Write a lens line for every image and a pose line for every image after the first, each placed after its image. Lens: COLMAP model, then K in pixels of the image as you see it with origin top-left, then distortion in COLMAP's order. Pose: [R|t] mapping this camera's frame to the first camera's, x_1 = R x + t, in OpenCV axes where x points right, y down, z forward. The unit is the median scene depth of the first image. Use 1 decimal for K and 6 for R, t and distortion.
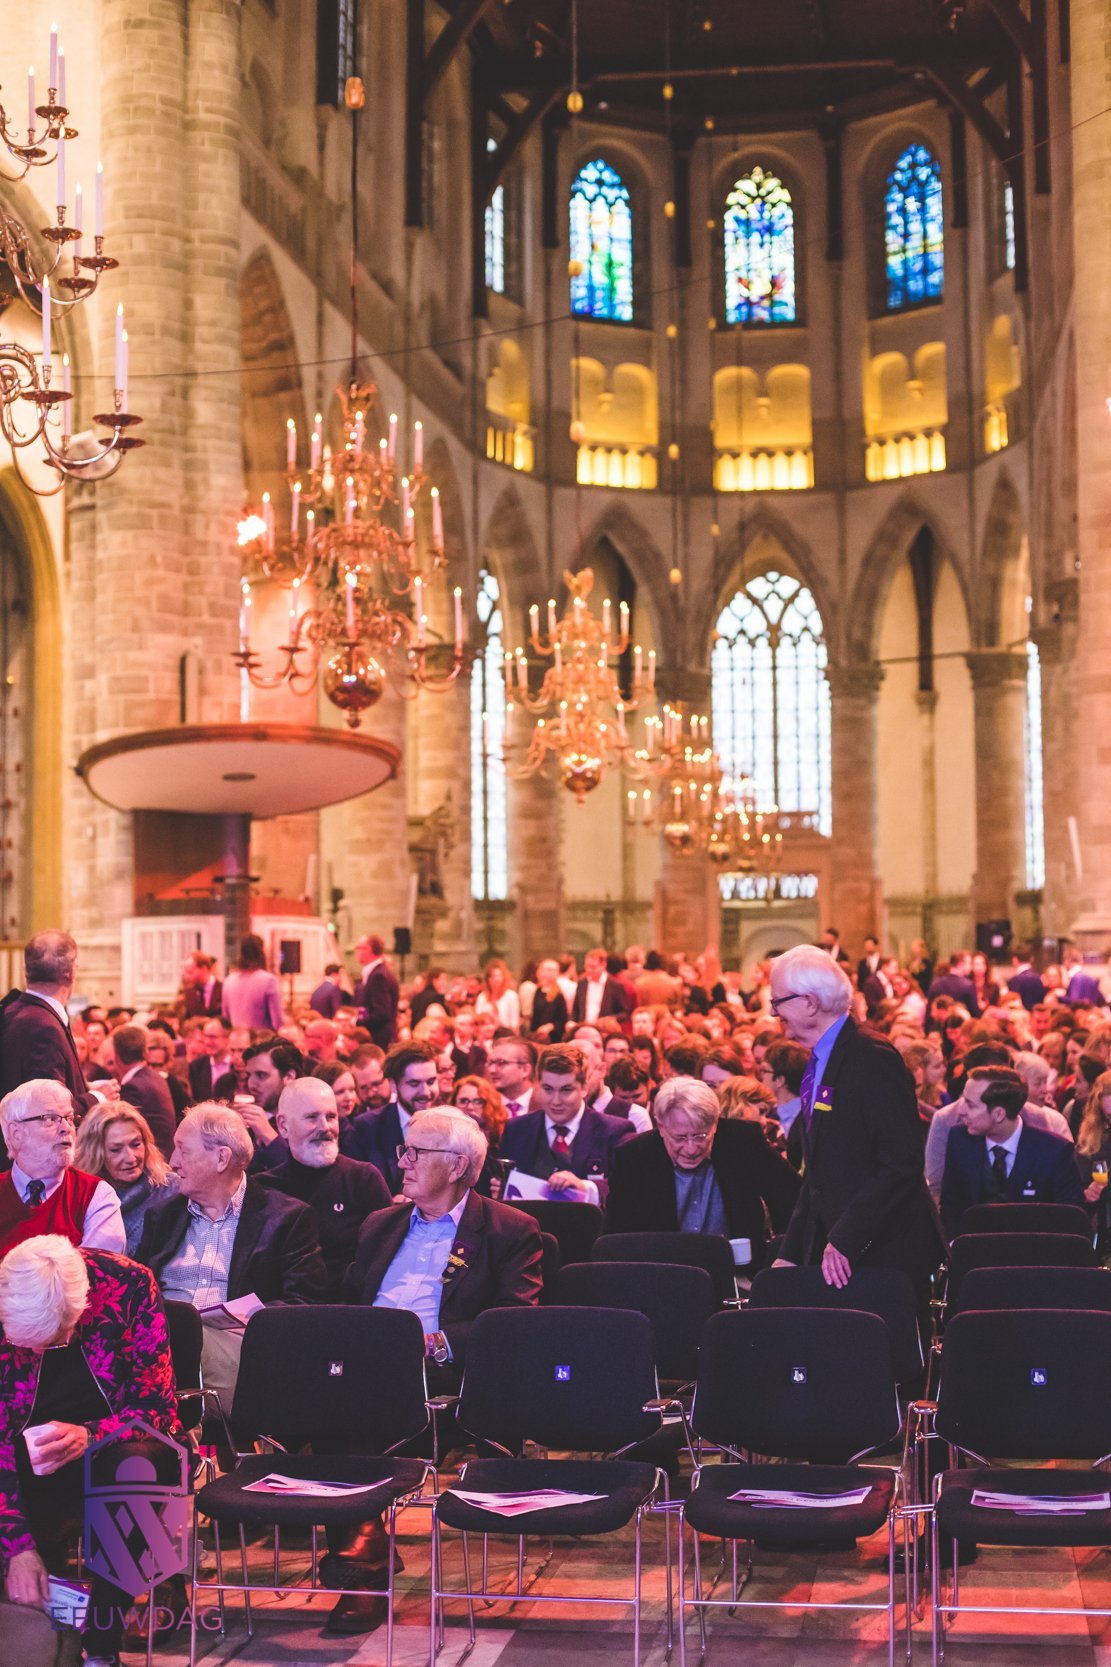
lens RADIAL K [[2390.7, 0, 550.0], [0, 2390.7, 826.8], [0, 0, 1]] dist [-0.111464, 0.000000]
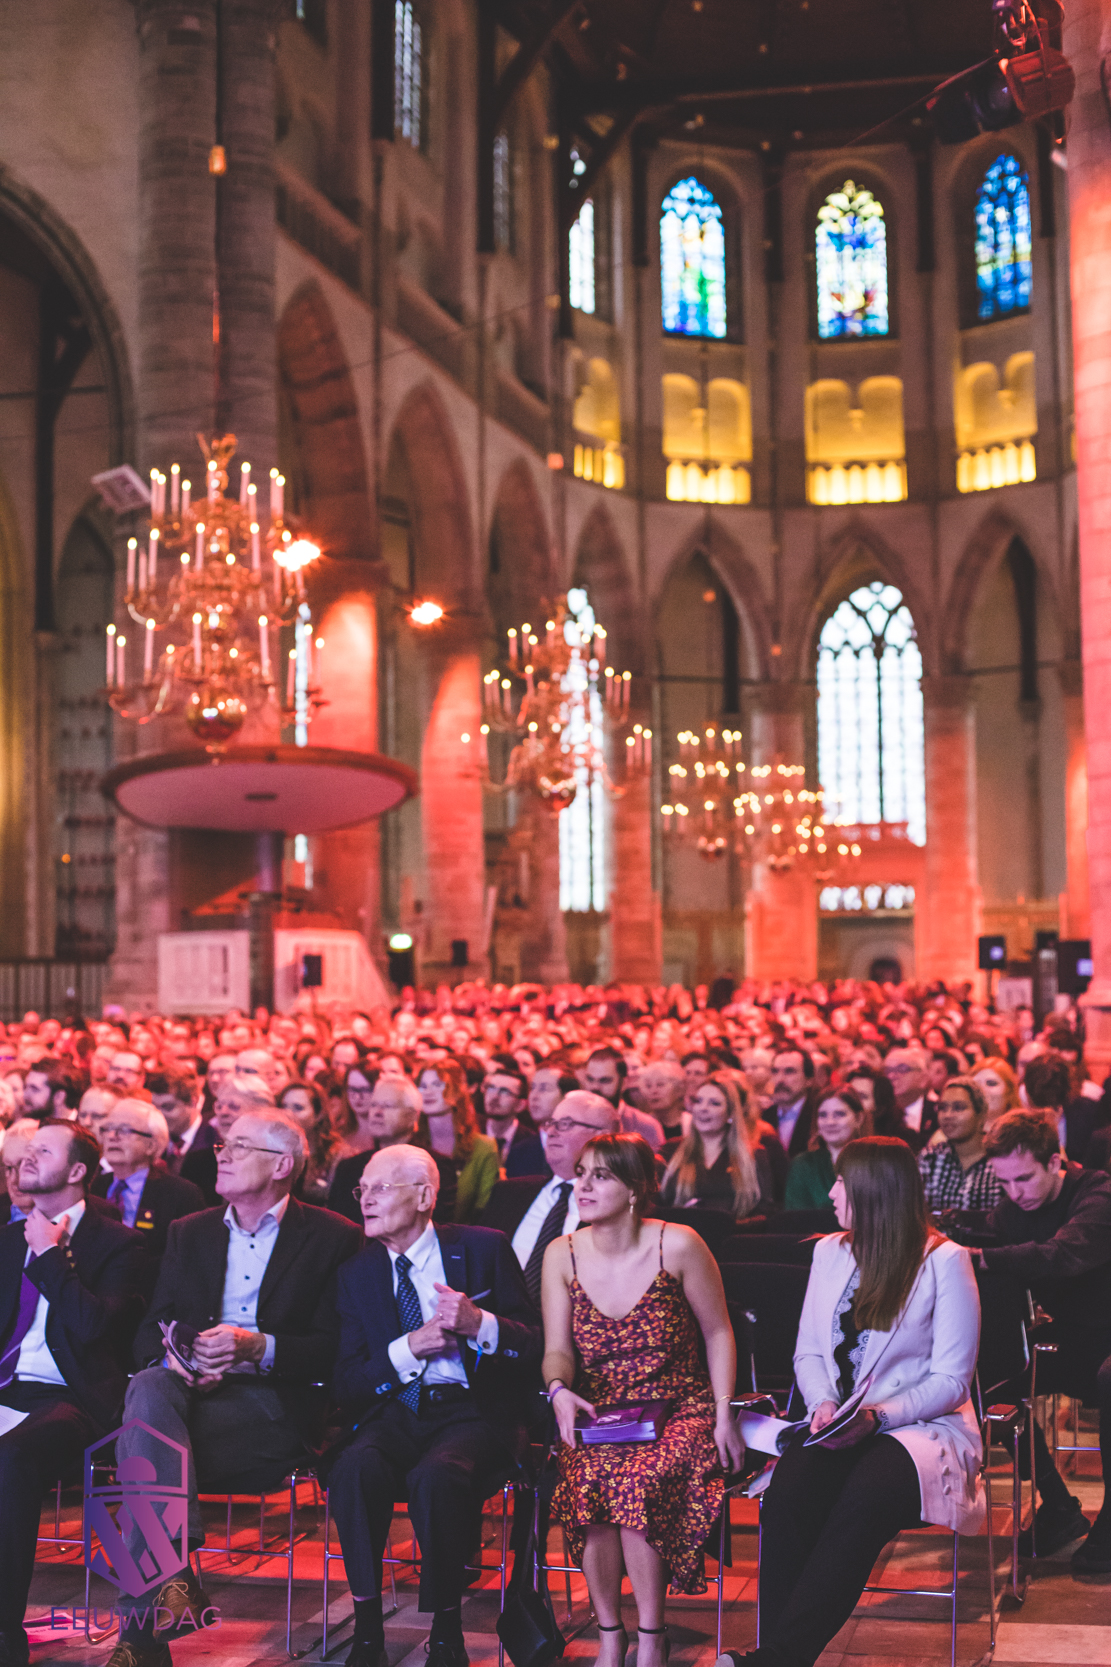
lens RADIAL K [[2390.7, 0, 558.1], [0, 2390.7, 839.5], [0, 0, 1]] dist [-0.111464, 0.000000]
pose [[0.997045, -0.007632, -0.076435, 0.040196], [0.007760, 0.999969, 0.001375, -0.001450], [0.076422, -0.001964, 0.997074, -0.011932]]
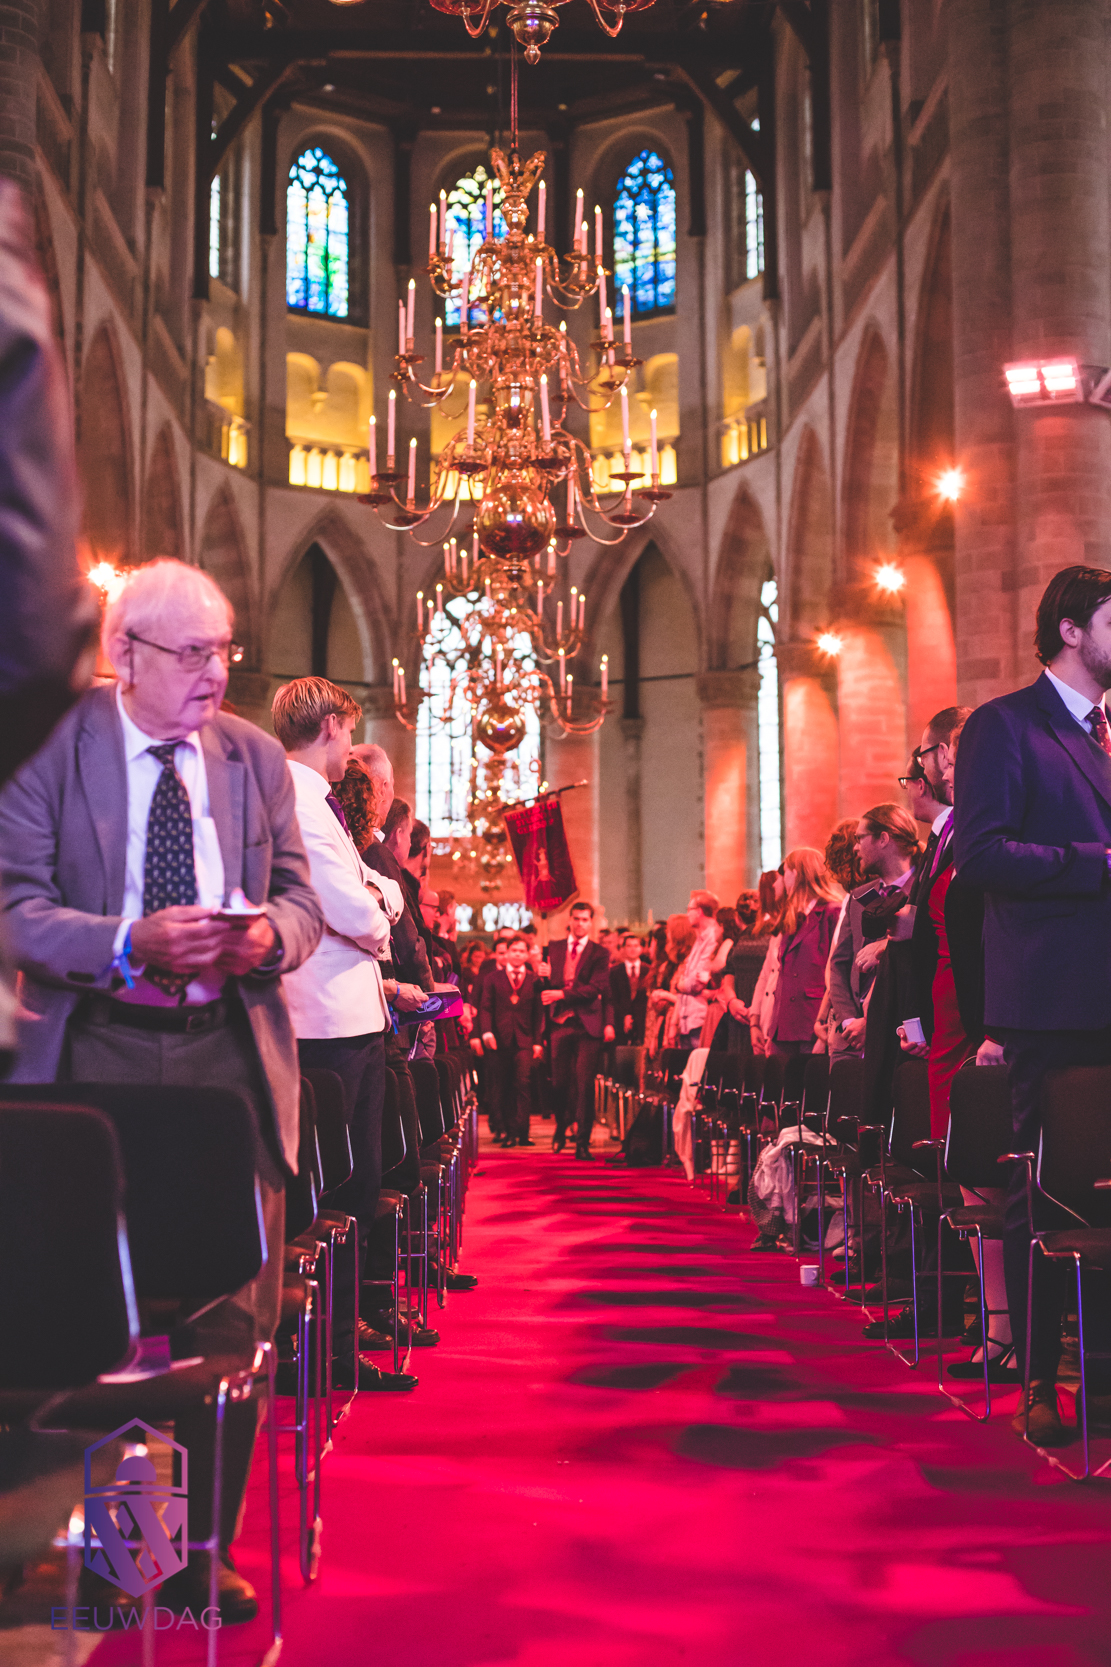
lens RADIAL K [[2390.7, 0, 543.5], [0, 2390.7, 820.2], [0, 0, 1]] dist [-0.111464, 0.000000]
pose [[0.983485, 0.018767, 0.180014, -0.056833], [-0.013367, 0.999425, -0.031162, 0.016481], [-0.180495, 0.028241, 0.983170, 0.060119]]
